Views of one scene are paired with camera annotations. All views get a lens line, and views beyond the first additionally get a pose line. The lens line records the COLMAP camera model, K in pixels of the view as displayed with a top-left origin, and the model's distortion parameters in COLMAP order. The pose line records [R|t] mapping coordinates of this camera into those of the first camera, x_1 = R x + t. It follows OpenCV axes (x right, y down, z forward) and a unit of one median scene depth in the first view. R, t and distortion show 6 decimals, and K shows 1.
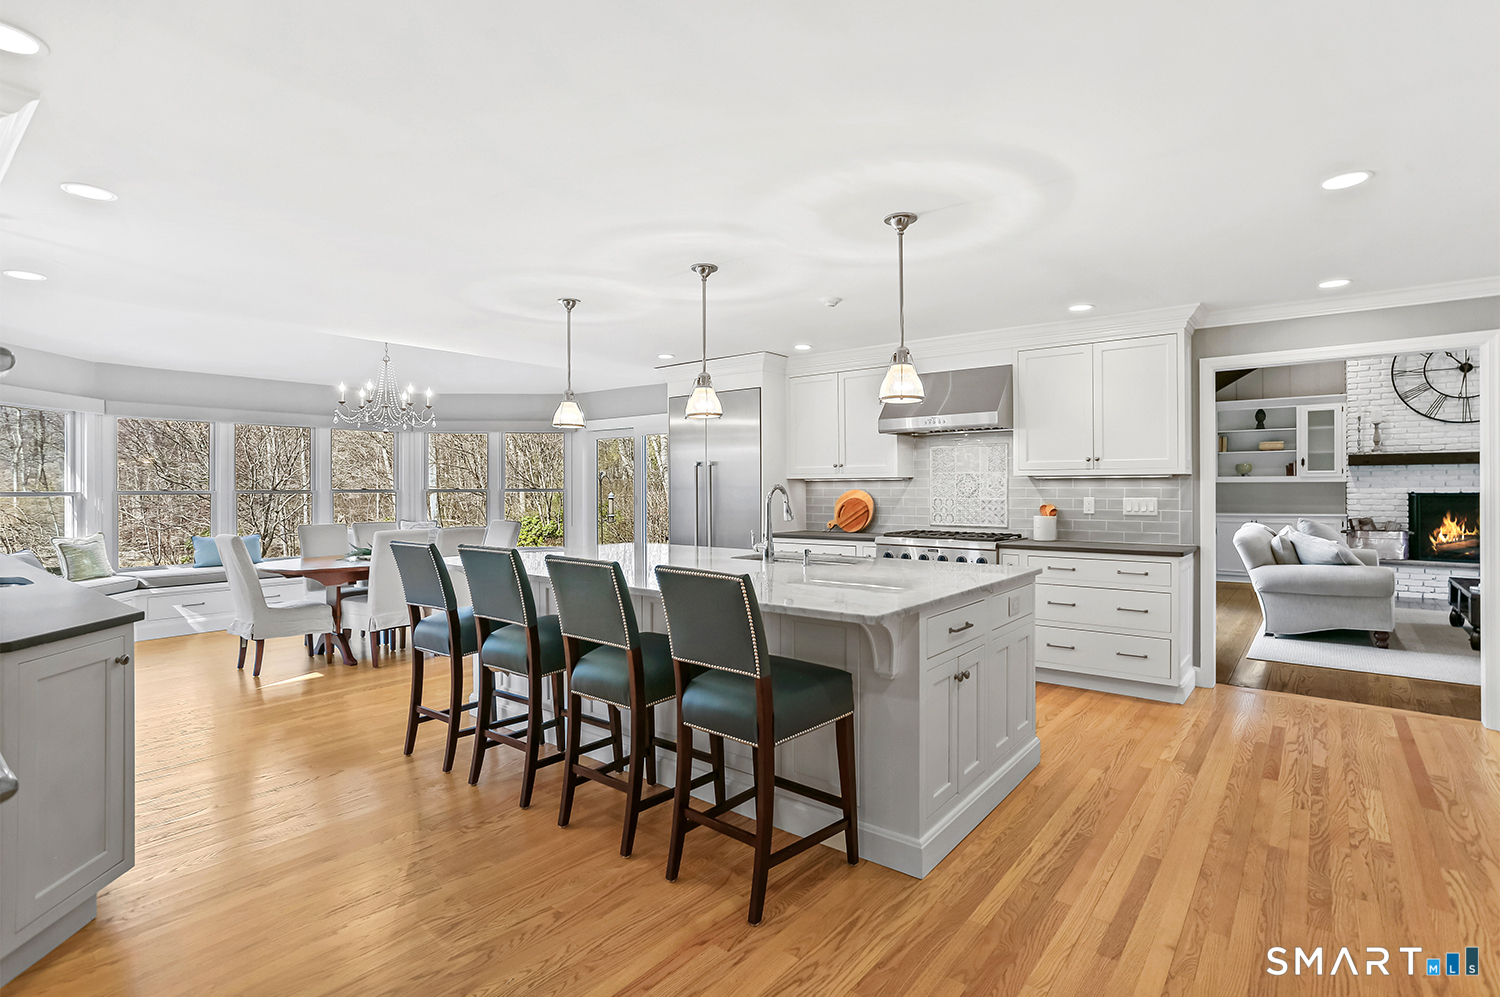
lens RADIAL K [[723.1, 0, 749.6], [0, 723.1, 490.9], [0, 0, 1]] dist [-0.002516, -0.000053]
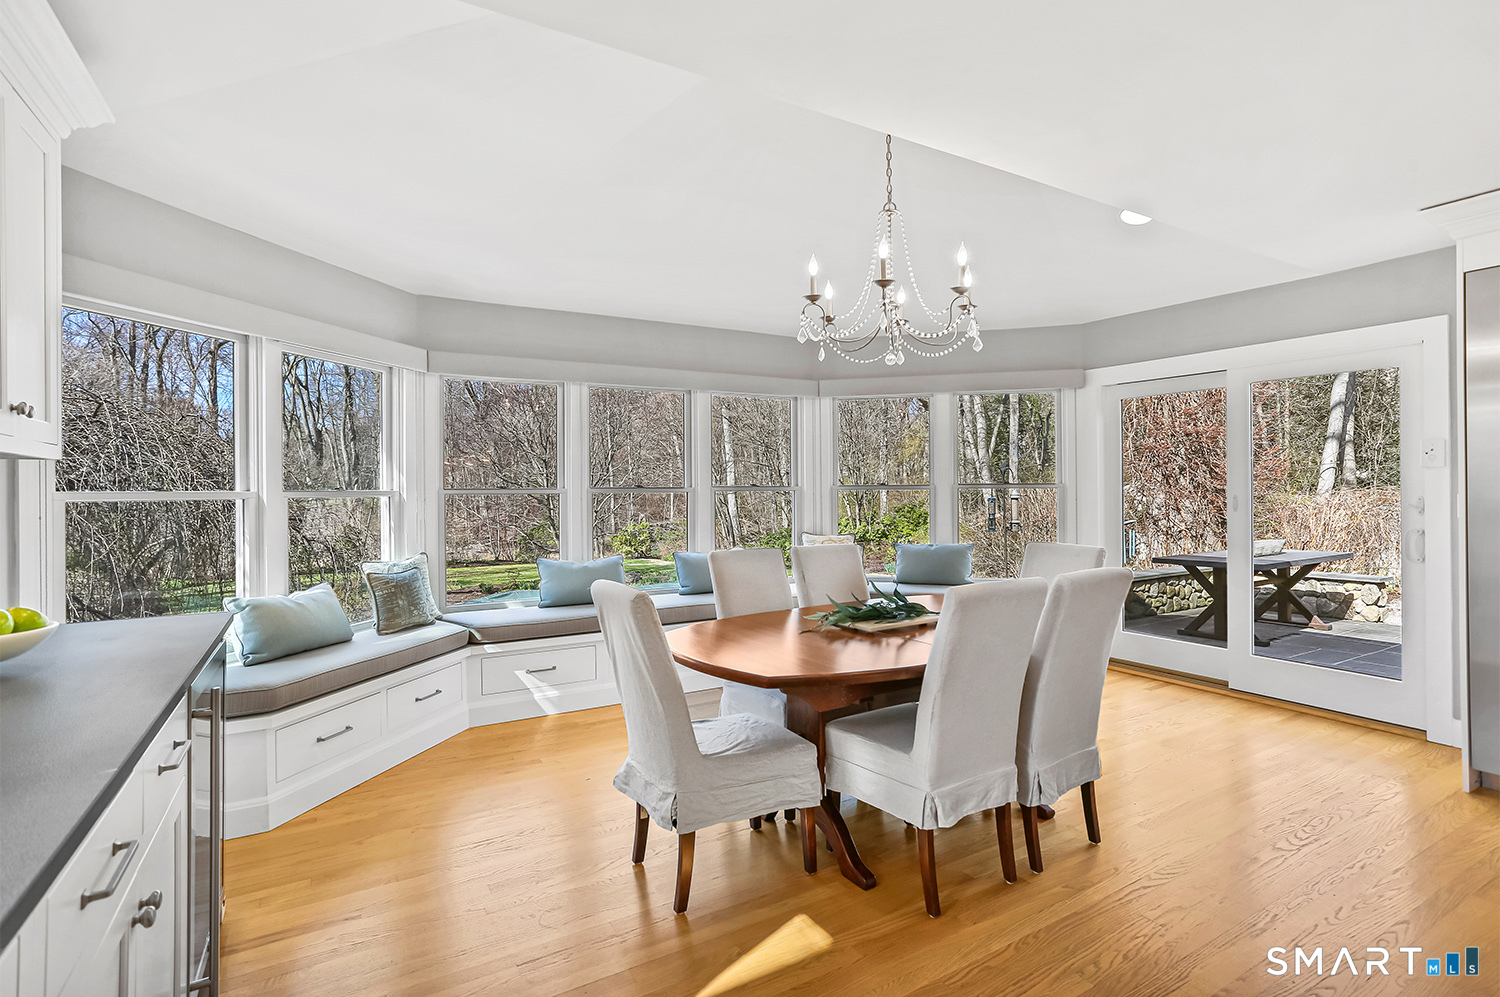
lens RADIAL K [[723.1, 0, 749.6], [0, 723.1, 490.9], [0, 0, 1]] dist [-0.002516, -0.000053]
pose [[0.938732, -0.001888, -0.344644, -0.393724], [0.002280, 0.999997, 0.000732, 0.001898], [0.344642, -0.001473, 0.938733, 0.485161]]
